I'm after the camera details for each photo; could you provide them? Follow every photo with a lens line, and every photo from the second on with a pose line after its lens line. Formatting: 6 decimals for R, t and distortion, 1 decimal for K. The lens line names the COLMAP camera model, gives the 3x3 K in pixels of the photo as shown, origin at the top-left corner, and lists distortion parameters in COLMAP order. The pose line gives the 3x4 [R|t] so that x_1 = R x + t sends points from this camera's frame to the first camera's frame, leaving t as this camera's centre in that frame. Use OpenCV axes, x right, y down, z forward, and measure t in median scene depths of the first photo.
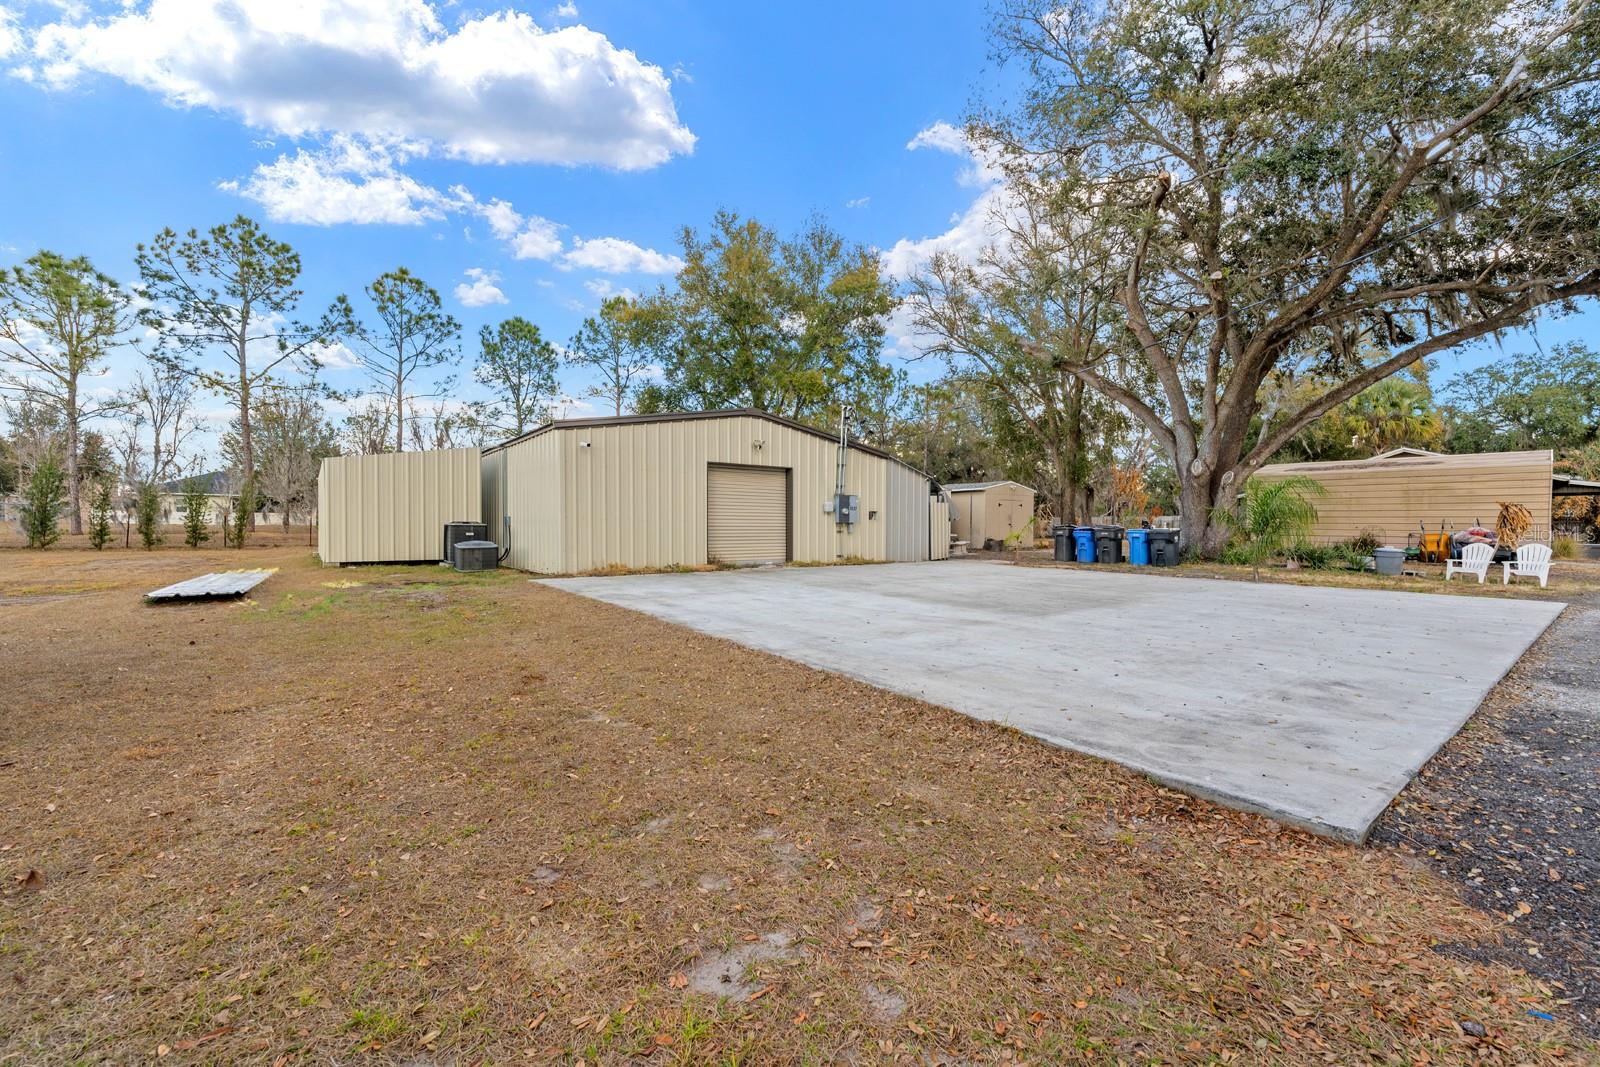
lens RADIAL K [[649.8, 0, 797.1], [0, 649.8, 521.9], [0, 0, 1]] dist [0.001155, 0.000489]
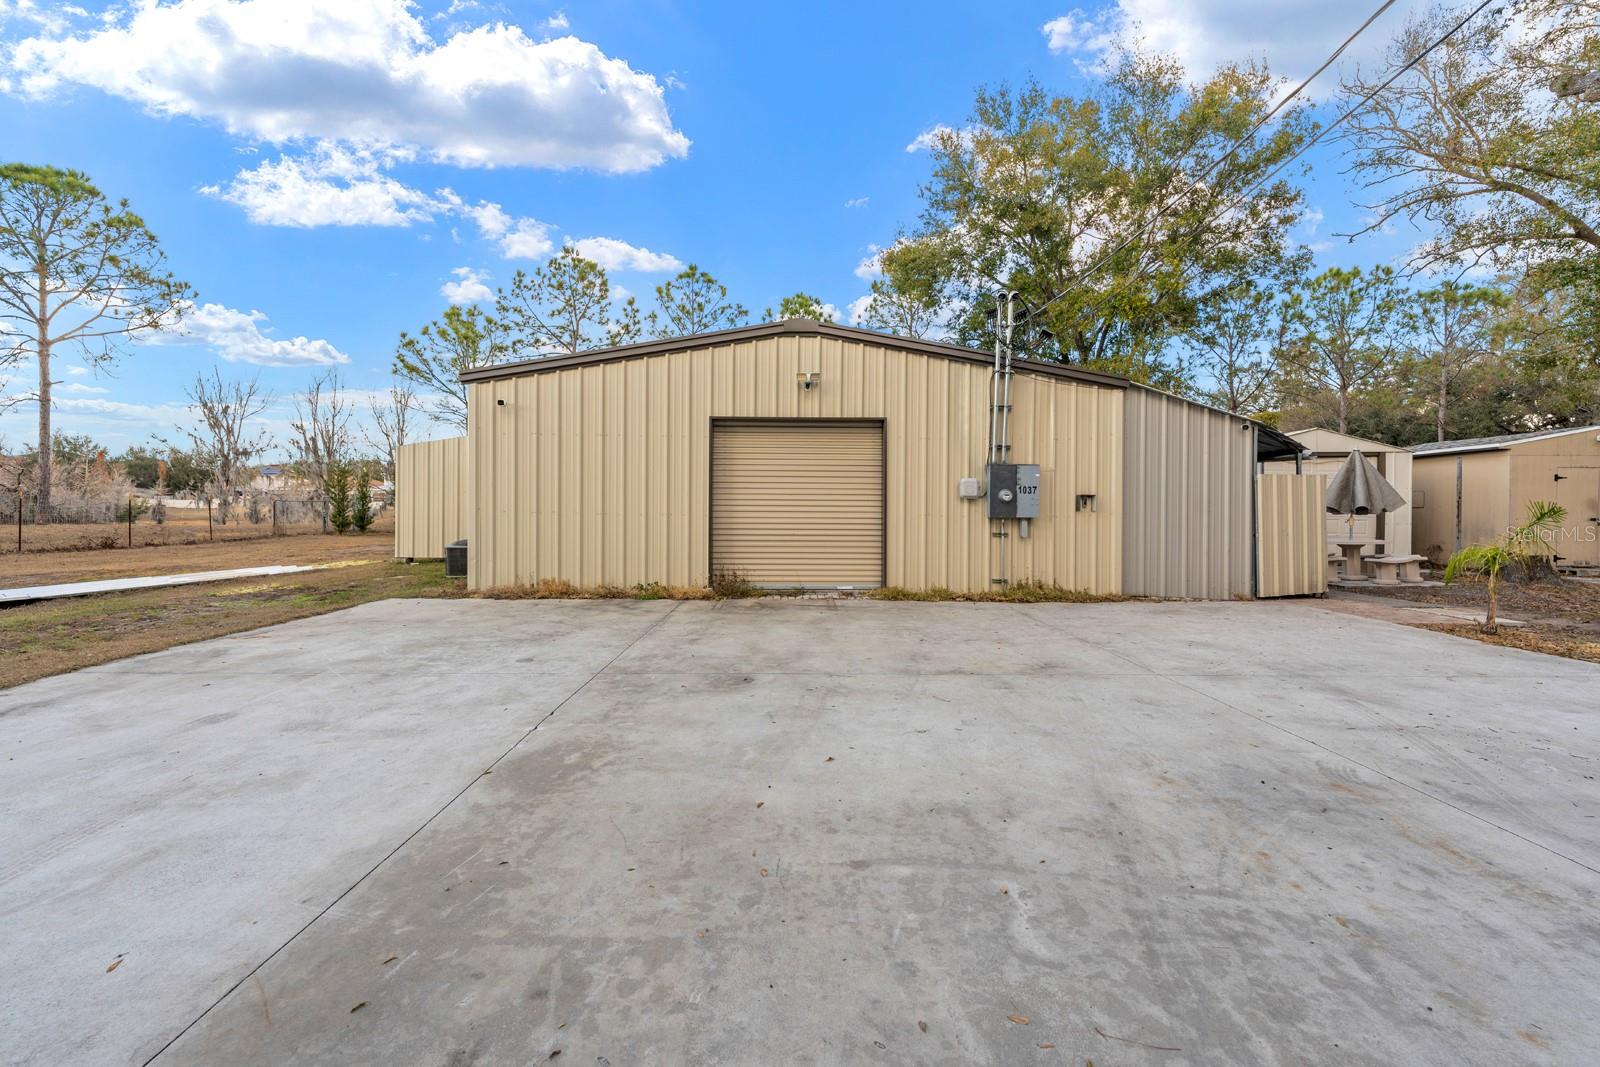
lens RADIAL K [[660.4, 0, 798.6], [0, 660.4, 514.3], [0, 0, 1]] dist [-0.002240, -0.000162]
pose [[0.803926, 0.004318, -0.594713, 0.255355], [-0.002008, 0.999988, 0.004546, -0.003541], [0.594725, -0.002460, 0.803925, 0.479554]]
